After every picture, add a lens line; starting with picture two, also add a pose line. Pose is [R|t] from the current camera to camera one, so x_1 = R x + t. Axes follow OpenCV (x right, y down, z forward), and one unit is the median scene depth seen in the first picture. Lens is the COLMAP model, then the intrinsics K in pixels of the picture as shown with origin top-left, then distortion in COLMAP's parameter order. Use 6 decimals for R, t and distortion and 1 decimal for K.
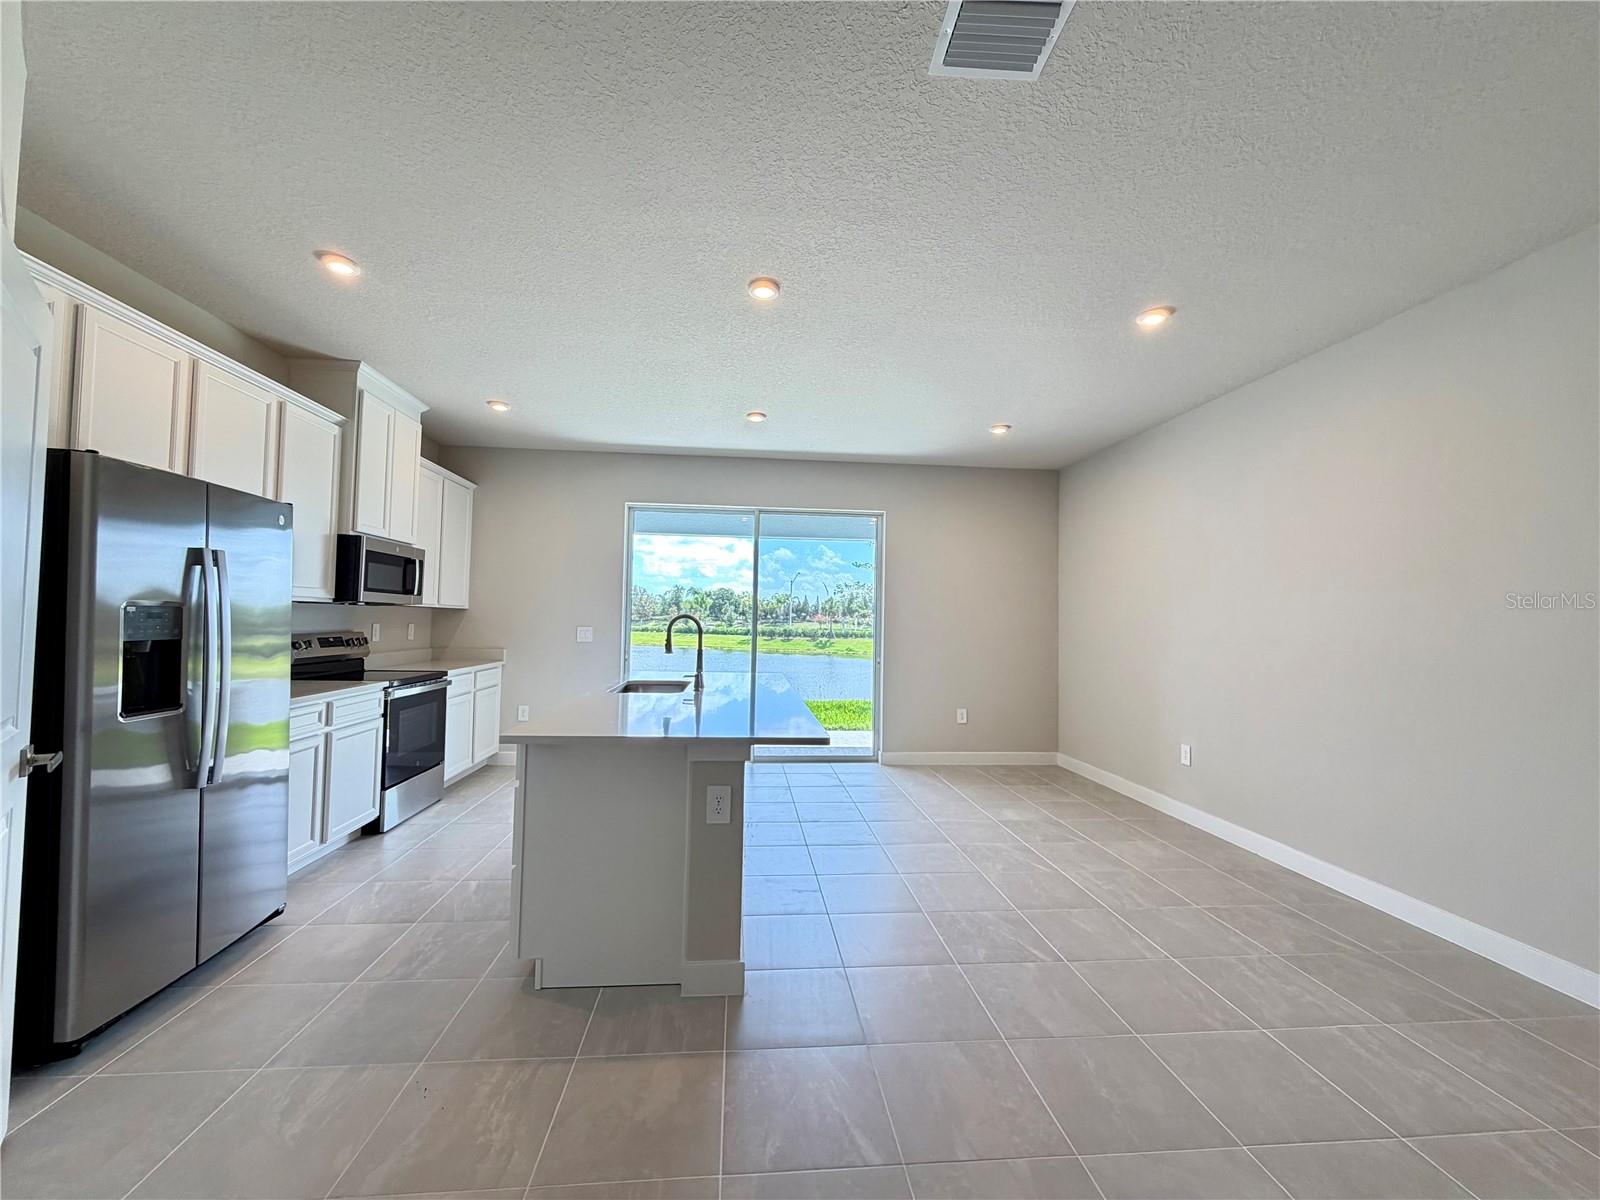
lens RADIAL K [[640.4, 0, 798.6], [0, 640.4, 600.1], [0, 0, 1]] dist [0.000517, -0.000062]
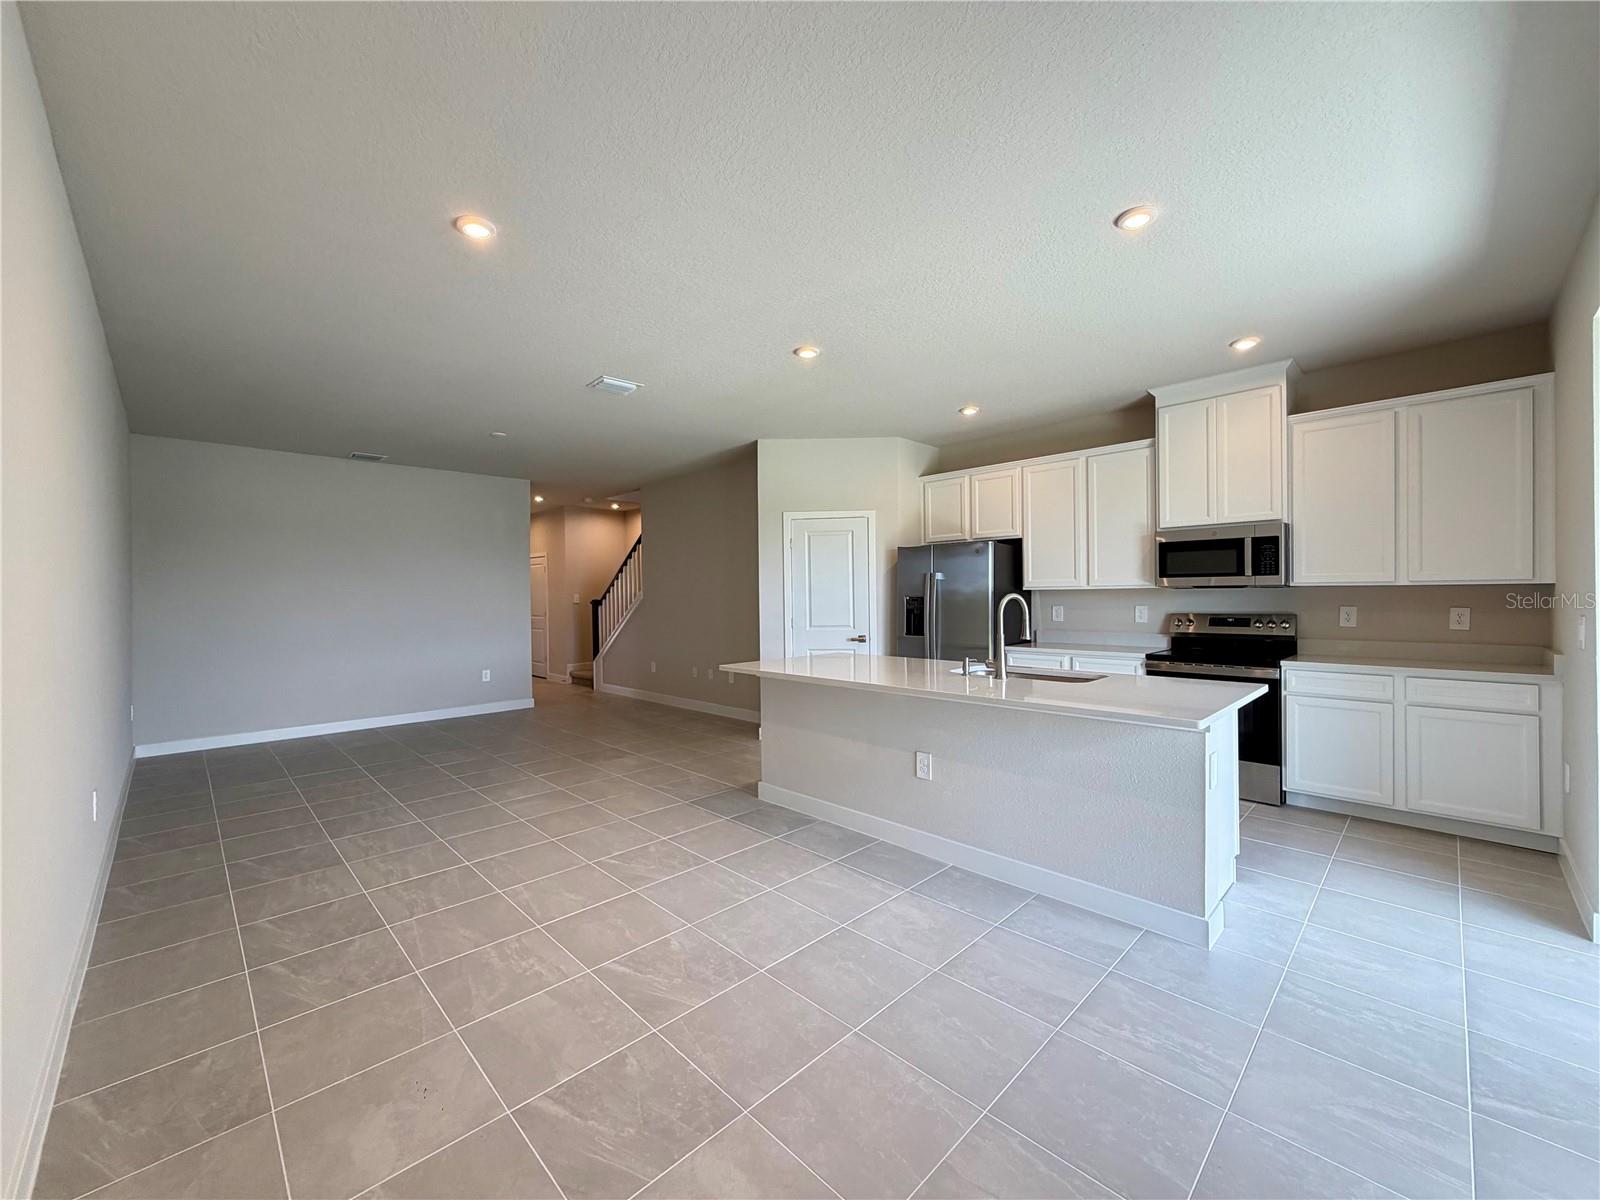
lens RADIAL K [[640.4, 0, 794.7], [0, 640.4, 601.2], [0, 0, 1]] dist [0.000517, -0.000062]
pose [[-0.779477, -0.004566, -0.626414, 0.409075], [0.016267, 0.999489, -0.027528, 0.035467], [0.626220, -0.031647, -0.779004, 1.027749]]
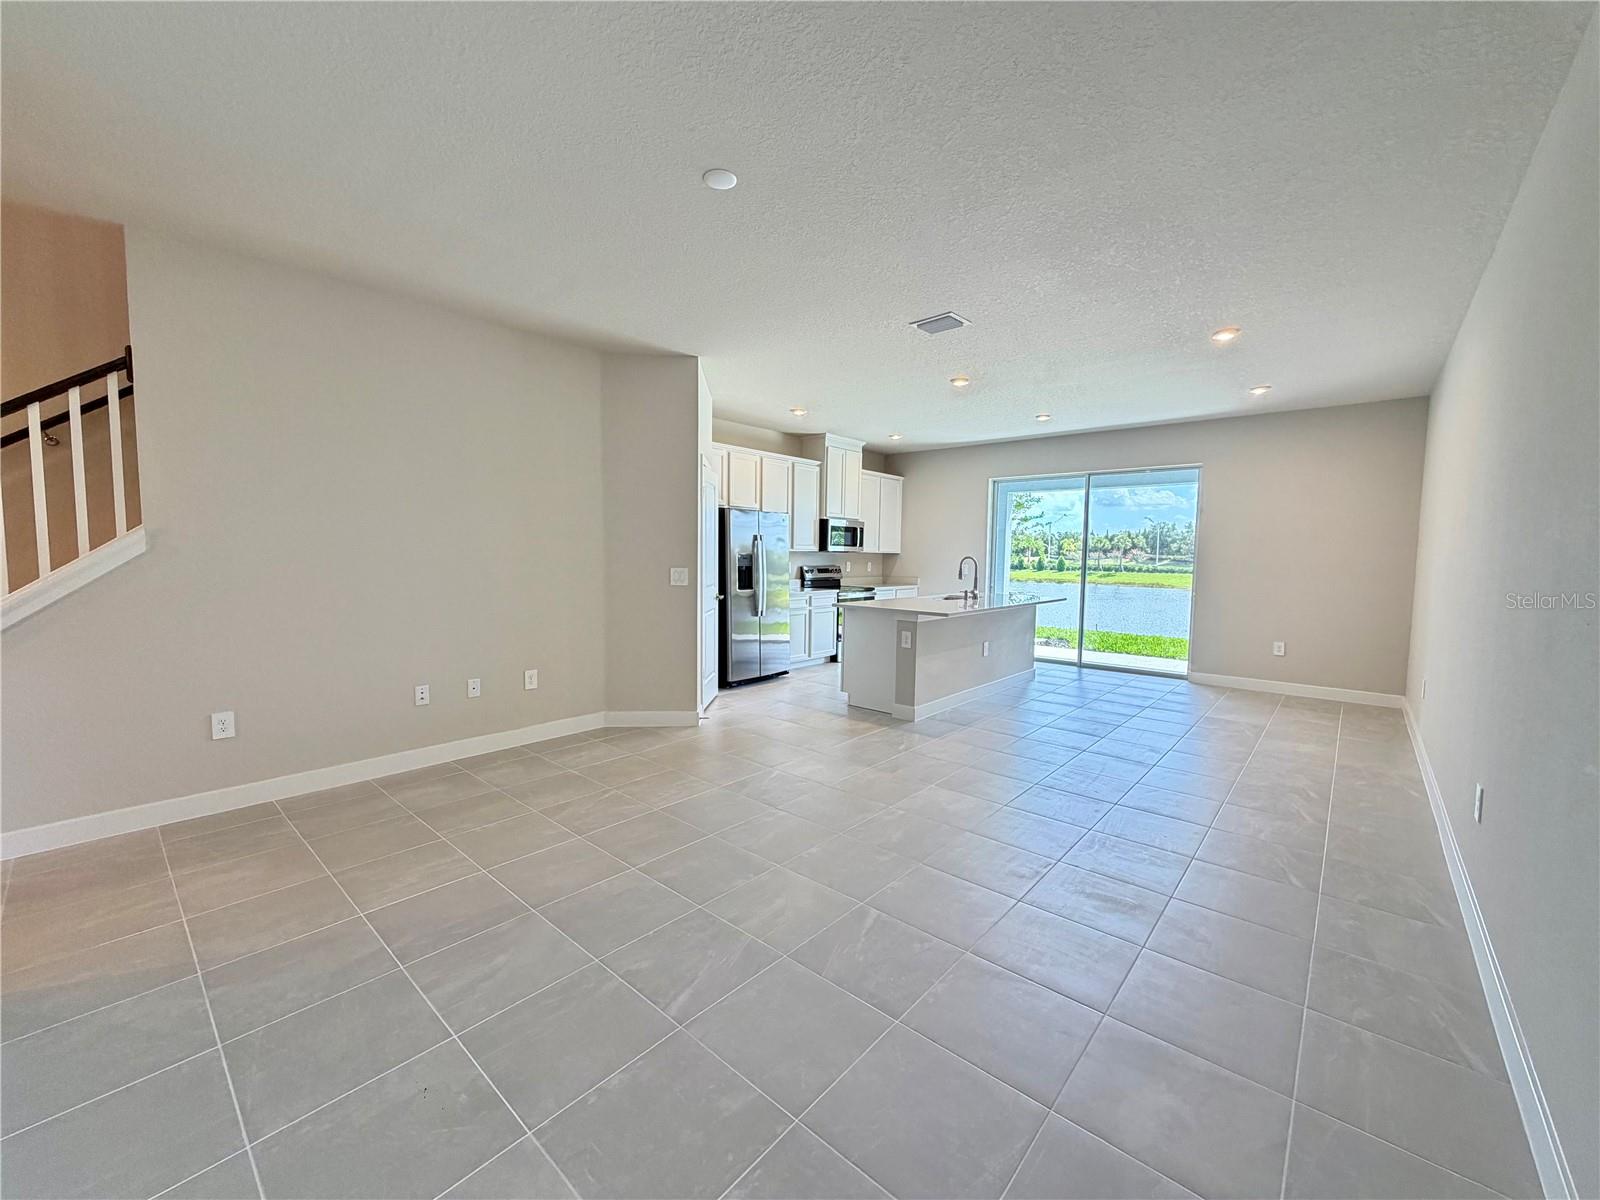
lens RADIAL K [[640.4, 0, 795.7], [0, 640.4, 601.8], [0, 0, 1]] dist [0.000517, -0.000062]
pose [[0.686769, 0.045428, -0.725455, 0.512790], [0.023183, 0.996168, 0.084327, -0.007133], [0.726506, -0.074732, 0.683084, -0.343733]]
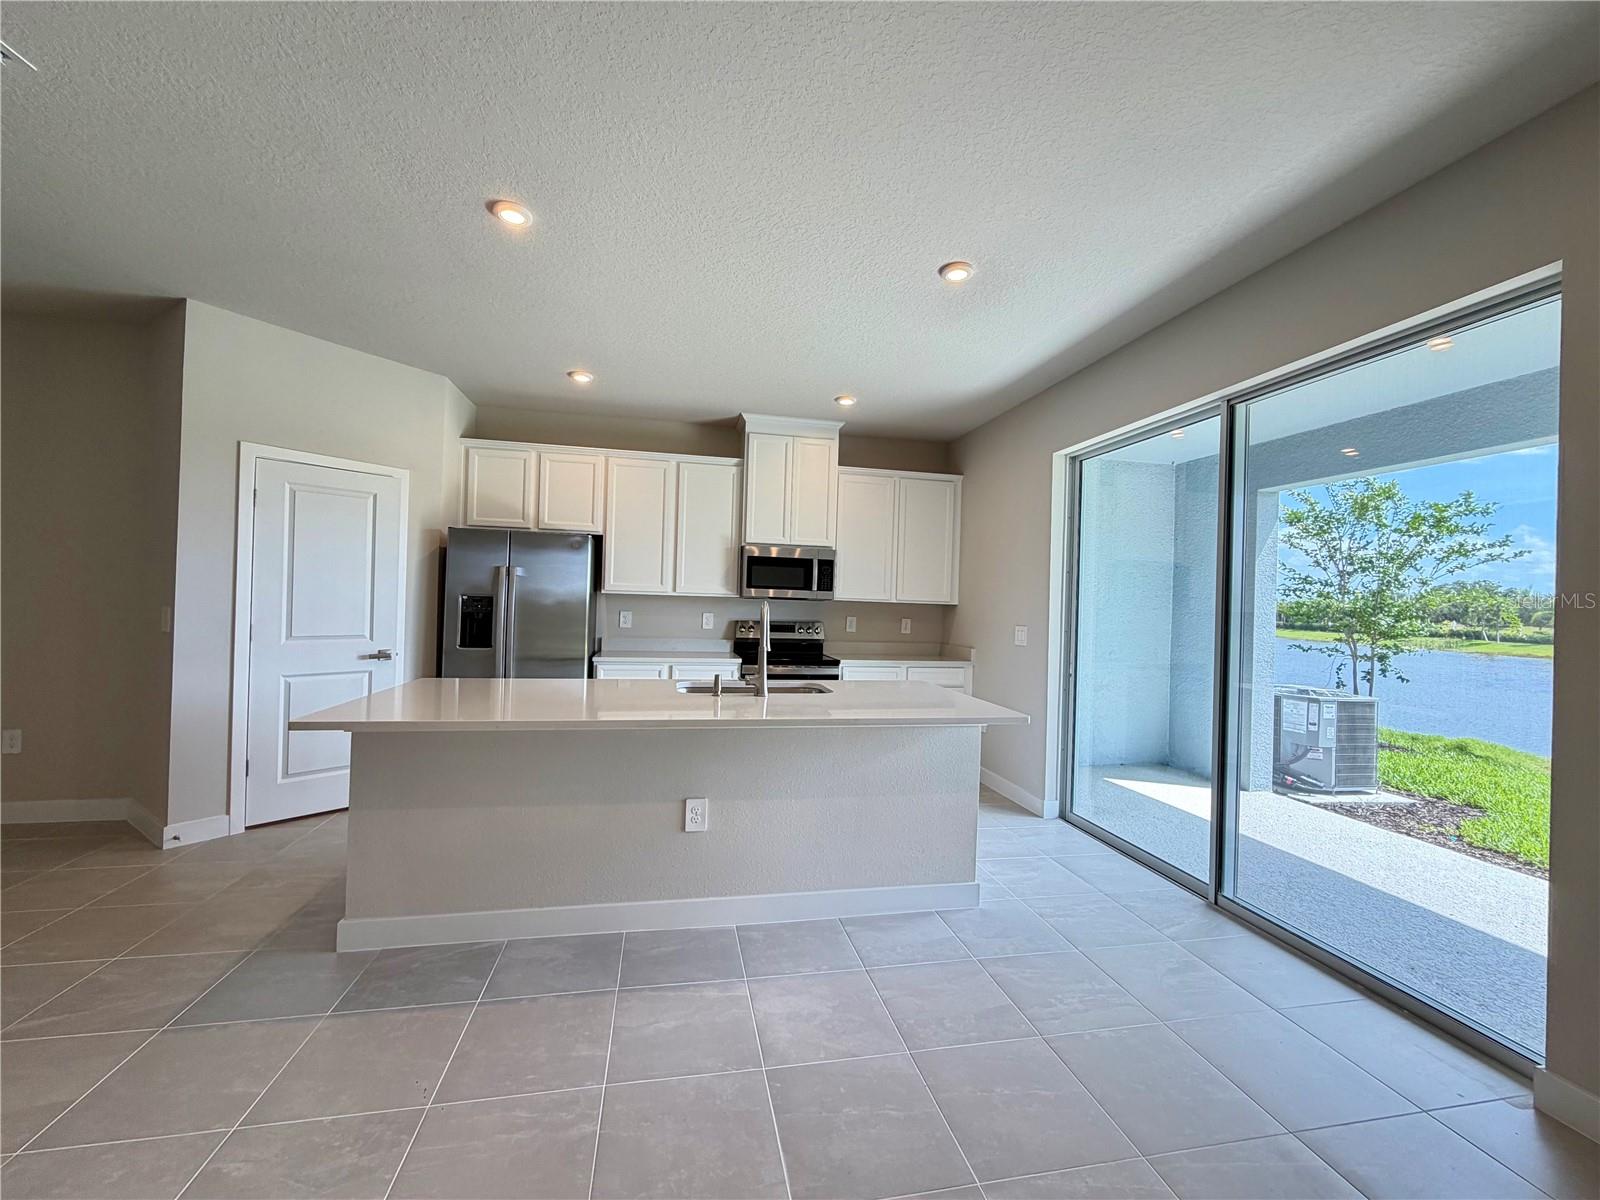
lens RADIAL K [[640.4, 0, 794.5], [0, 640.4, 596.2], [0, 0, 1]] dist [0.000517, -0.000062]
pose [[0.106521, -0.026060, -0.993969, 0.423492], [0.003947, 0.999660, -0.025786, 0.025189], [0.994303, -0.001176, 0.106588, 0.655367]]
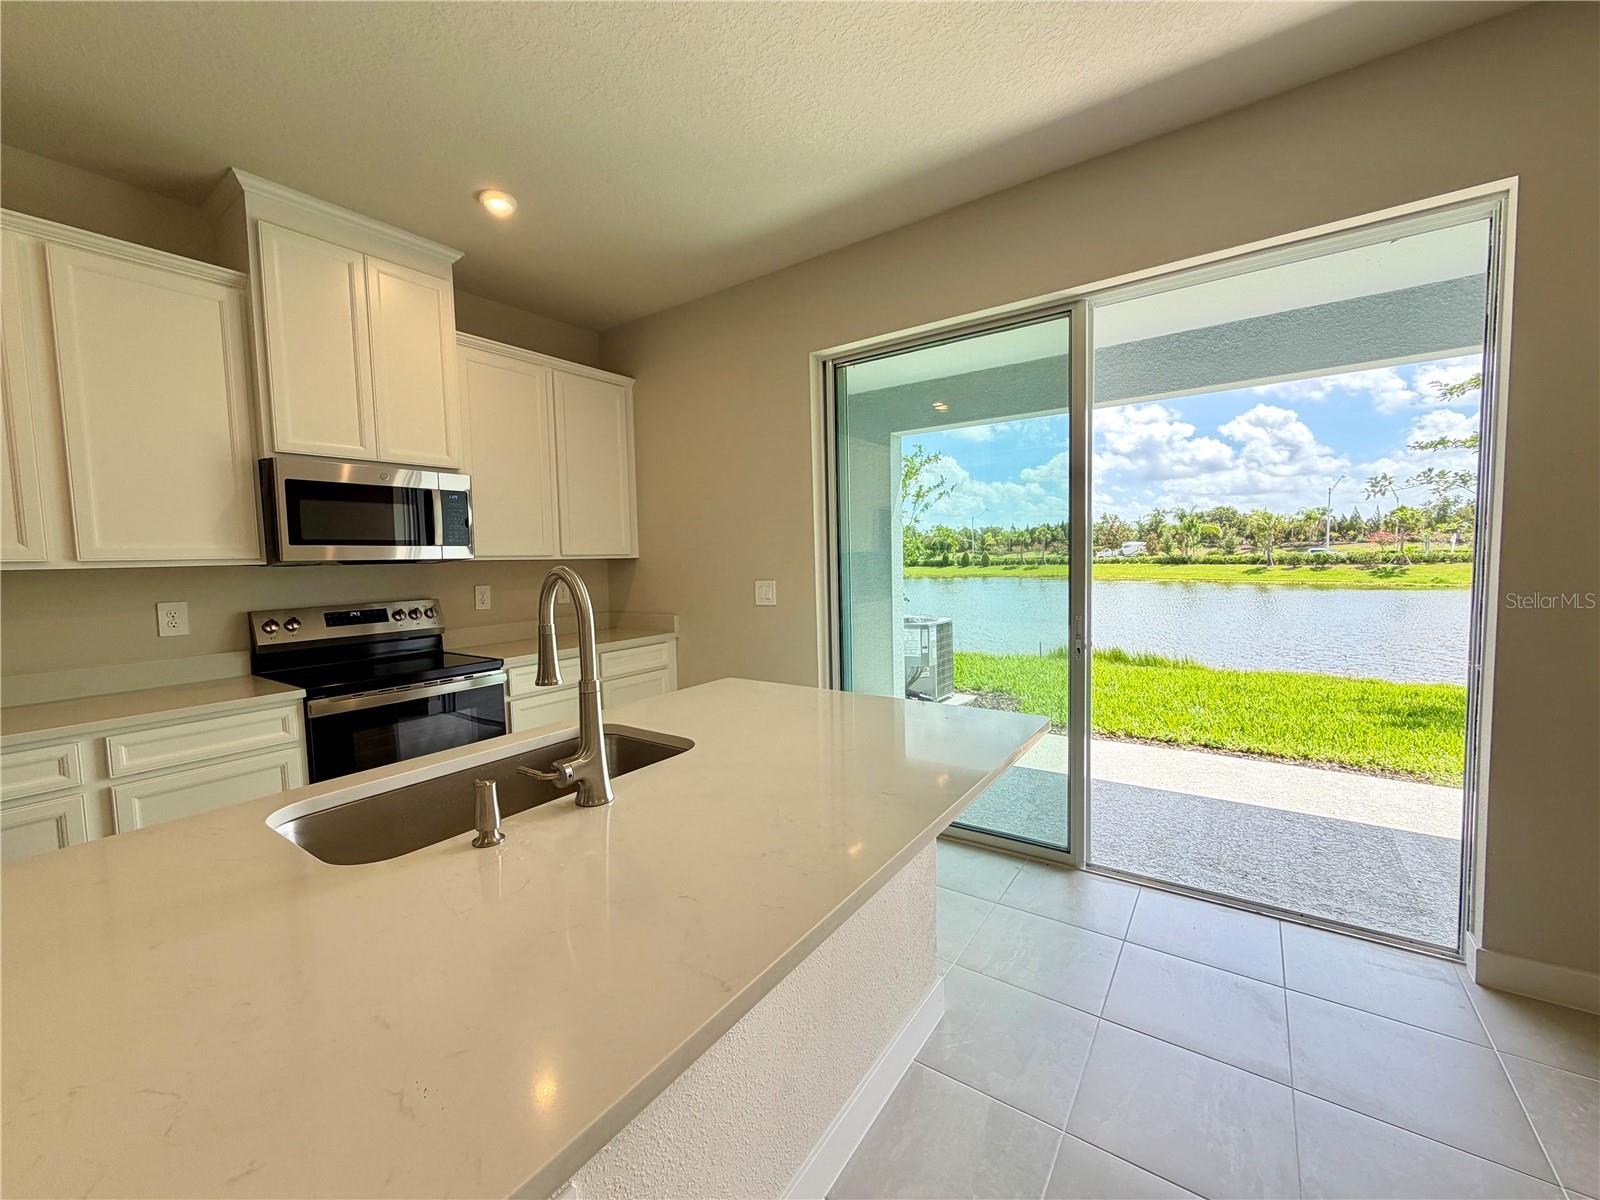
lens RADIAL K [[640.4, 0, 793.3], [0, 640.4, 596.5], [0, 0, 1]] dist [0.000517, -0.000062]
pose [[0.756639, 0.000854, -0.653832, 0.081921], [0.062732, 0.995291, 0.073895, 0.014899], [0.650816, -0.096927, 0.753023, 0.574383]]
